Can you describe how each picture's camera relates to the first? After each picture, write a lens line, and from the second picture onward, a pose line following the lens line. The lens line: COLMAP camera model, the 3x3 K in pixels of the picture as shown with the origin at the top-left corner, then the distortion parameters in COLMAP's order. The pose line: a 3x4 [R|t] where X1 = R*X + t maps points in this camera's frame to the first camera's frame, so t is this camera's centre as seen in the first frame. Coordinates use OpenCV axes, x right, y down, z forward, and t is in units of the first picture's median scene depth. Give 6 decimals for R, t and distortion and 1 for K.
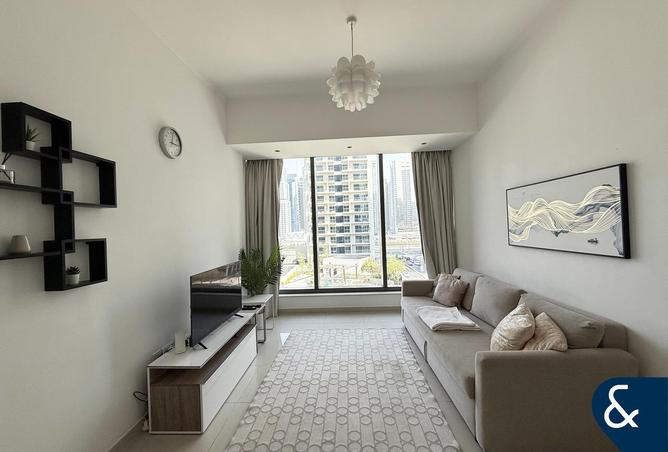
lens RADIAL K [[266.6, 0, 333.3], [0, 266.6, 223.8], [0, 0, 1]] dist [0.022834, 0.000118]
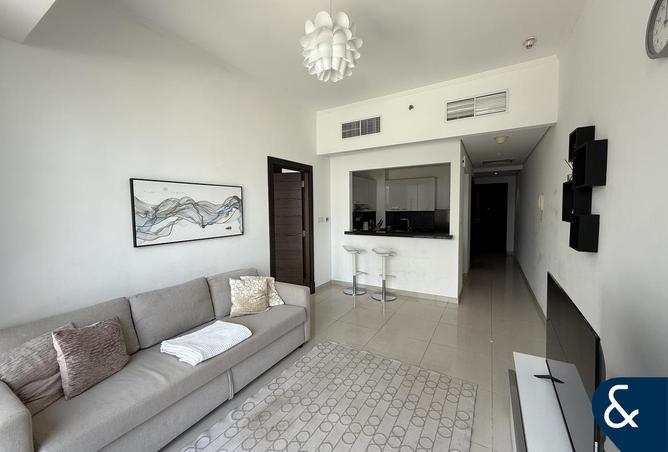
lens RADIAL K [[266.6, 0, 333.7], [0, 266.6, 224.5], [0, 0, 1]] dist [0.022834, 0.000118]
pose [[-0.882309, 0.020679, 0.470217, -0.340053], [0.040523, 0.998662, 0.032117, 0.012649], [-0.468923, 0.047392, -0.881966, 1.858250]]
